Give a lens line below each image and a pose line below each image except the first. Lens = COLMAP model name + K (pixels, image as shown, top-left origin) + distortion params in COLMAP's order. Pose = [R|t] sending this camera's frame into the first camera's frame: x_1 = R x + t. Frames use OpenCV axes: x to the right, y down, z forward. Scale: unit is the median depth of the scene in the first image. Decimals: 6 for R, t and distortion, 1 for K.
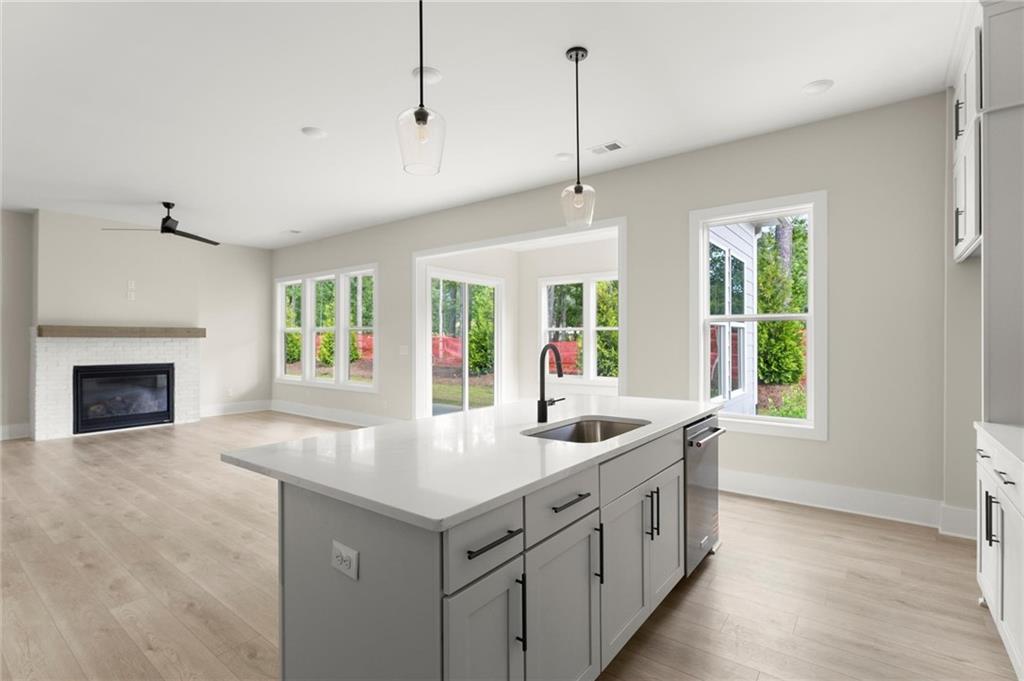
lens RADIAL K [[480.2, 0, 518.4], [0, 480.2, 343.4], [0, 0, 1]] dist [-0.001421, -0.001155]
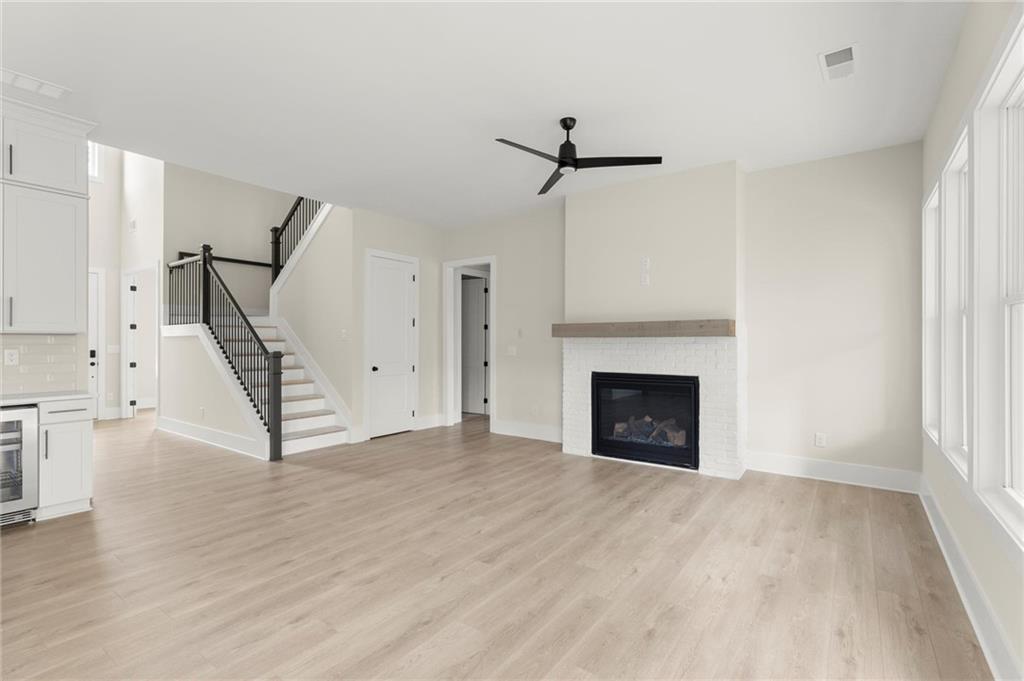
lens RADIAL K [[480.2, 0, 512.6], [0, 480.2, 340.9], [0, 0, 1]] dist [-0.001421, -0.001155]
pose [[0.016636, -0.000264, -0.999862, -0.092904], [-0.010535, 0.999944, -0.000440, -0.003957], [0.999806, 0.010541, 0.016632, 0.808654]]
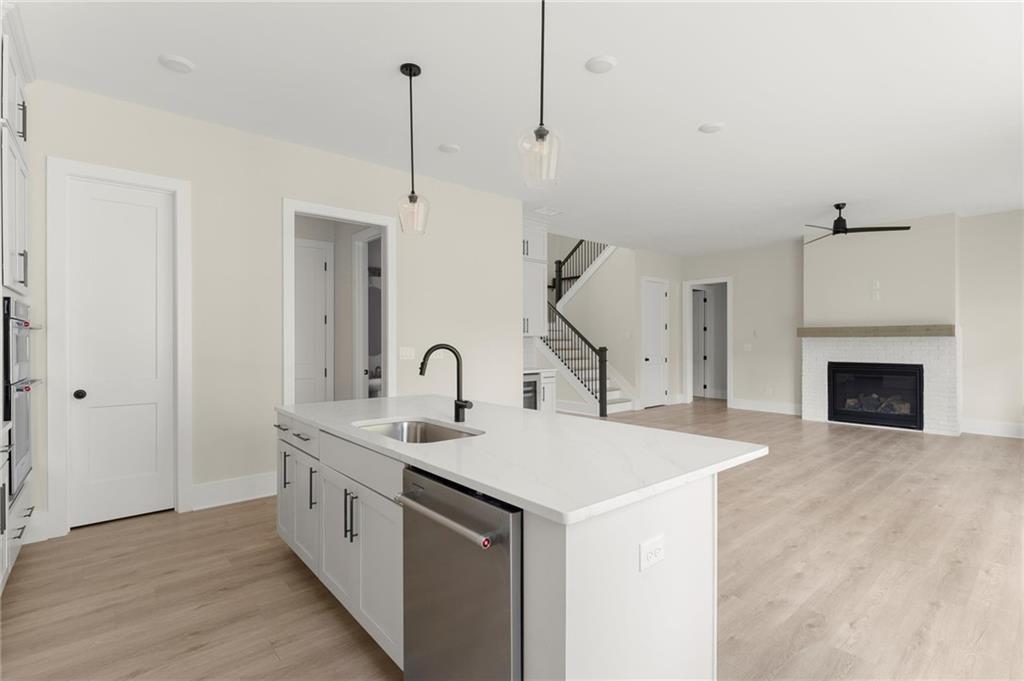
lens RADIAL K [[480.2, 0, 515.9], [0, 480.2, 339.7], [0, 0, 1]] dist [-0.001421, -0.001155]
pose [[-0.213452, -0.000506, -0.976953, 0.358894], [-0.007598, 0.999970, 0.001142, -0.001512], [0.976924, 0.007666, -0.213449, 0.482546]]
